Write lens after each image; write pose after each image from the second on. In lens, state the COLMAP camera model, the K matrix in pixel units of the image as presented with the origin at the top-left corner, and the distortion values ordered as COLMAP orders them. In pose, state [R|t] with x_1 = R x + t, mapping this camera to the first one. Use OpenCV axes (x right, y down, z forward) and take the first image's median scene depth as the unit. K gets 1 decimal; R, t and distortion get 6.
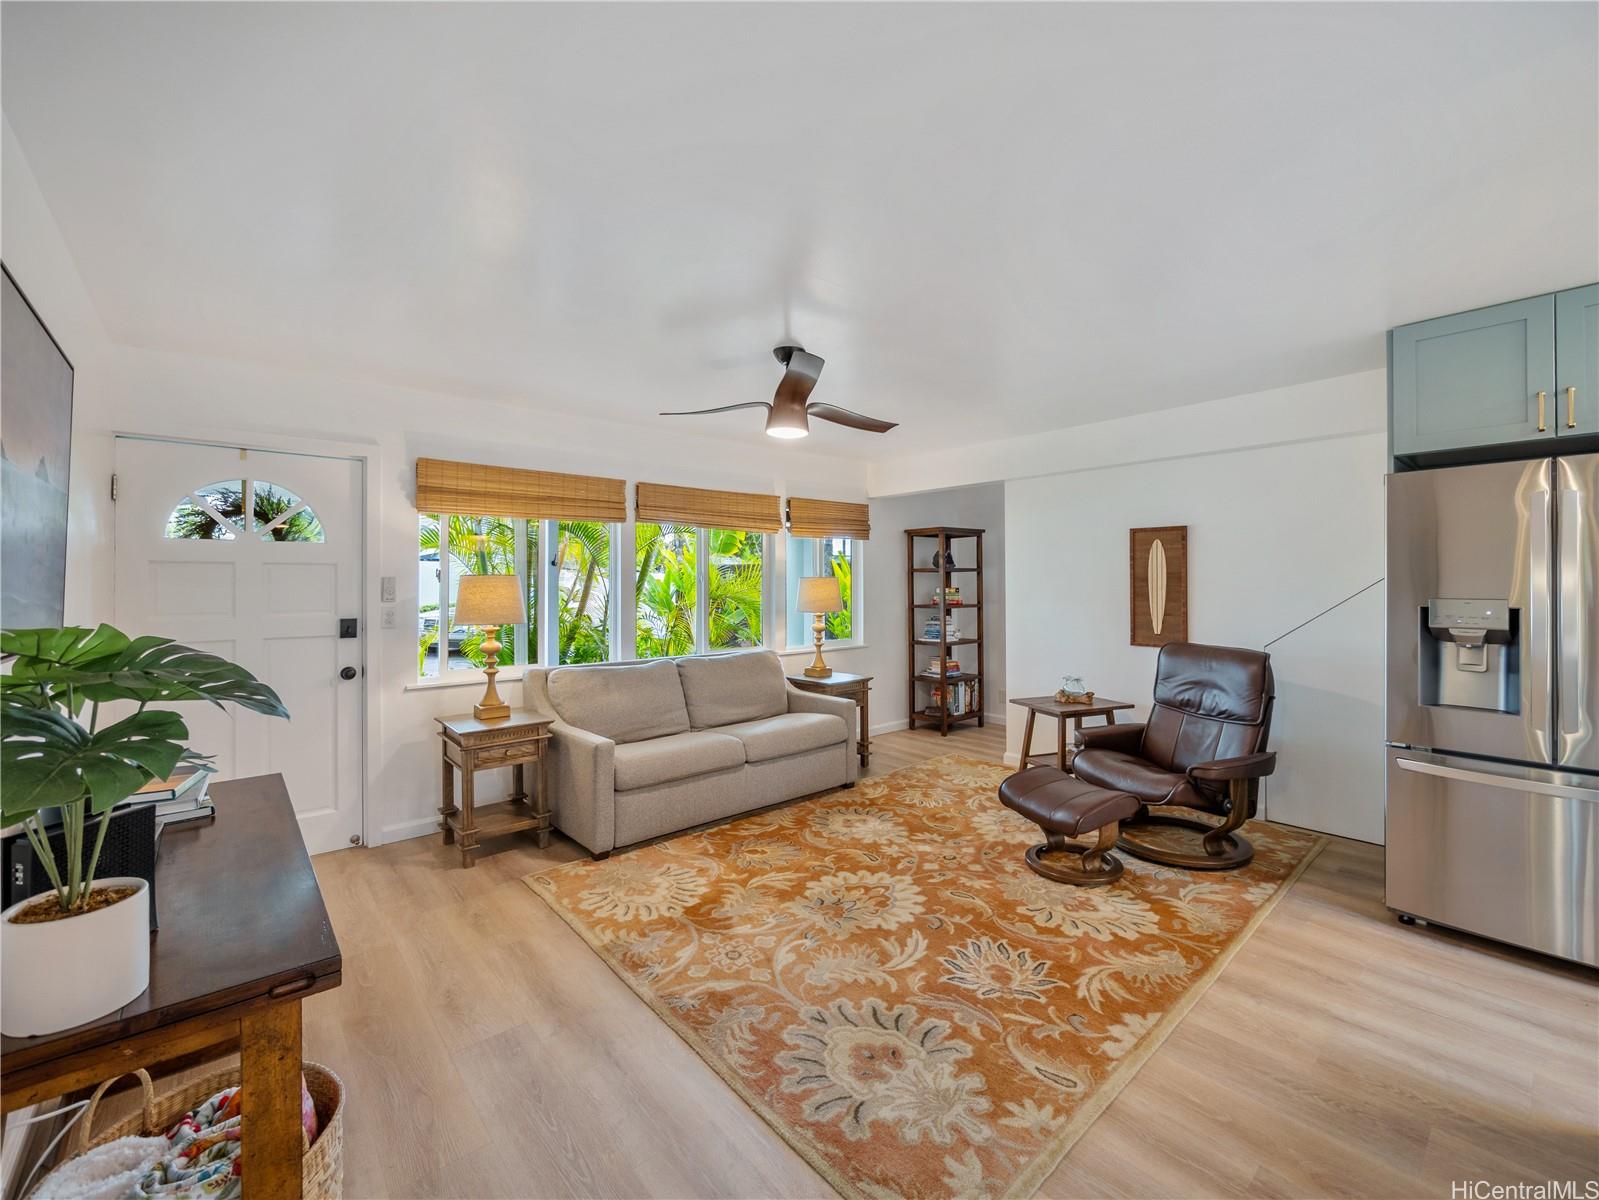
lens RADIAL K [[669.4, 0, 800.3], [0, 669.4, 574.5], [0, 0, 1]] dist [-0.003092, -0.000510]
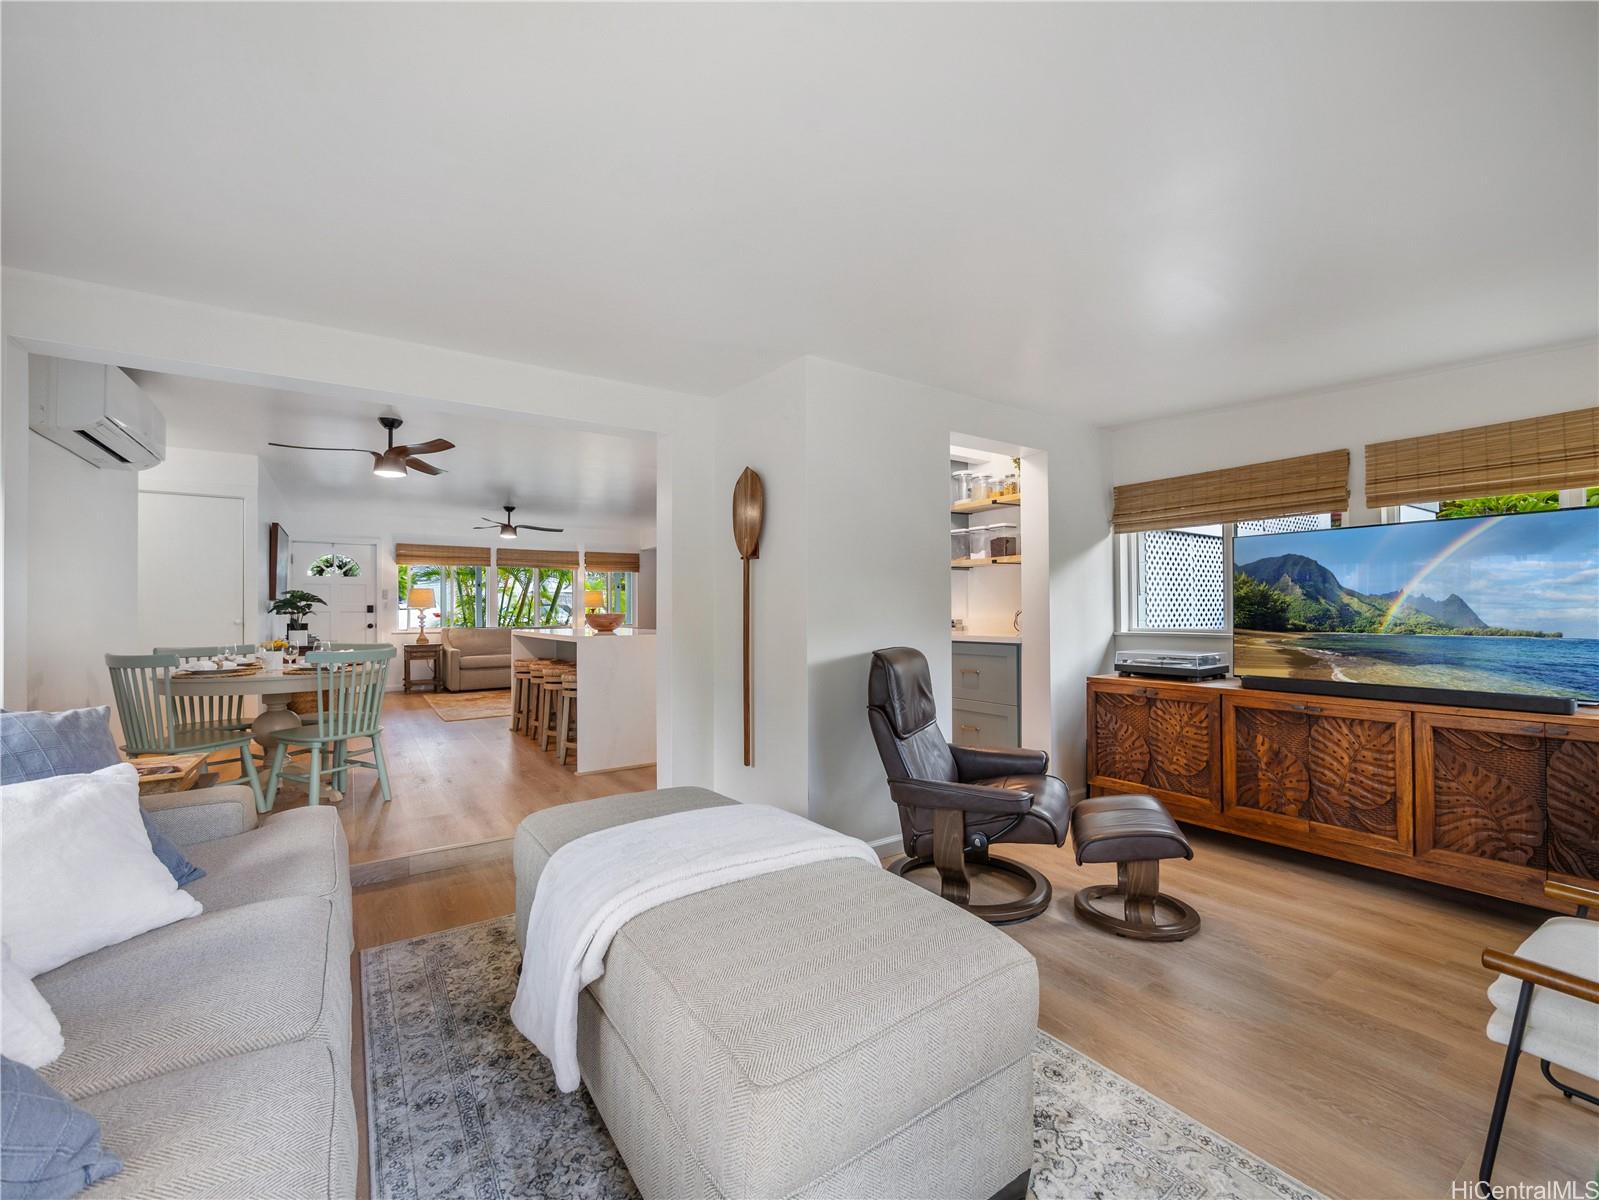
lens RADIAL K [[669.6, 0, 799.5], [0, 669.6, 600.0], [0, 0, 1]] dist [0.000050, -0.000003]
pose [[0.992423, 0.000628, -0.122863, 0.062409], [0.000716, 0.999940, 0.010894, 0.000790], [0.122863, -0.010899, 0.992364, -0.066451]]
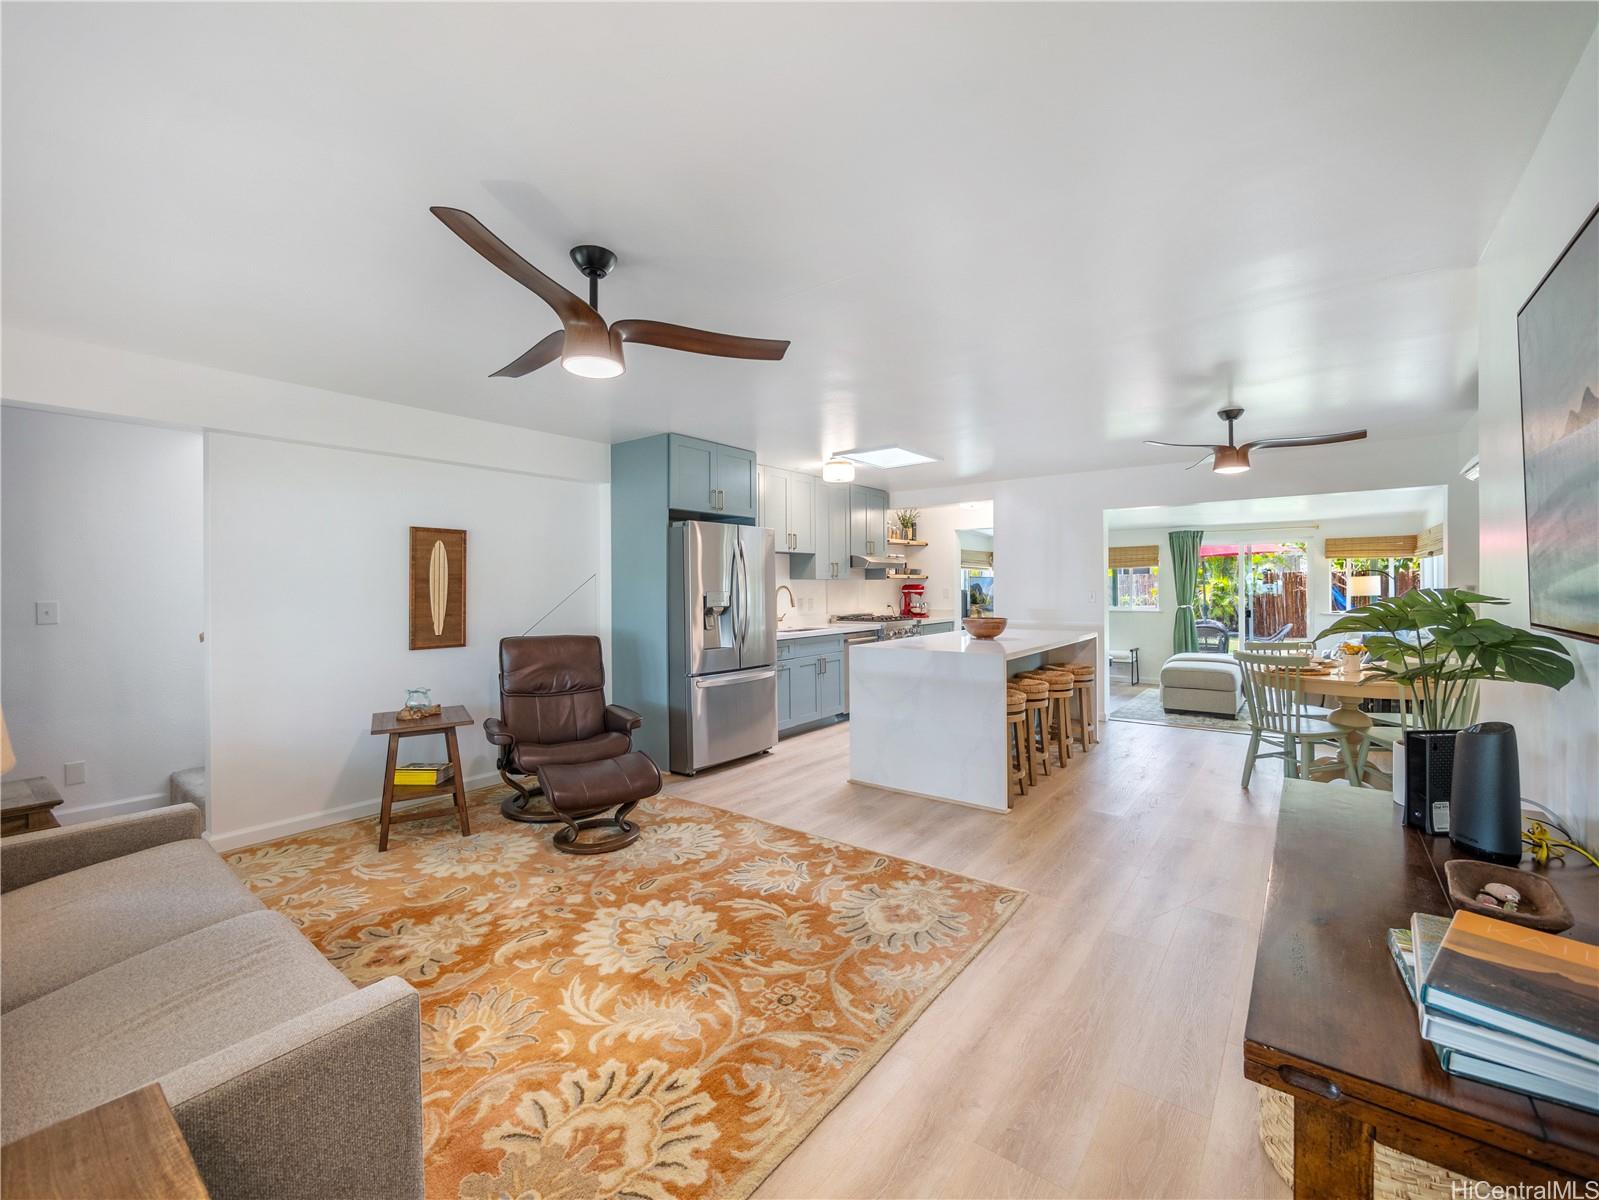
lens RADIAL K [[669.6, 0, 799.5], [0, 669.6, 600.0], [0, 0, 1]] dist [0.000050, -0.000003]
pose [[-0.198300, -0.011553, 0.980073, -0.857004], [-0.007527, 0.999919, 0.010264, 0.033998], [-0.980113, -0.005342, -0.198371, 1.042190]]
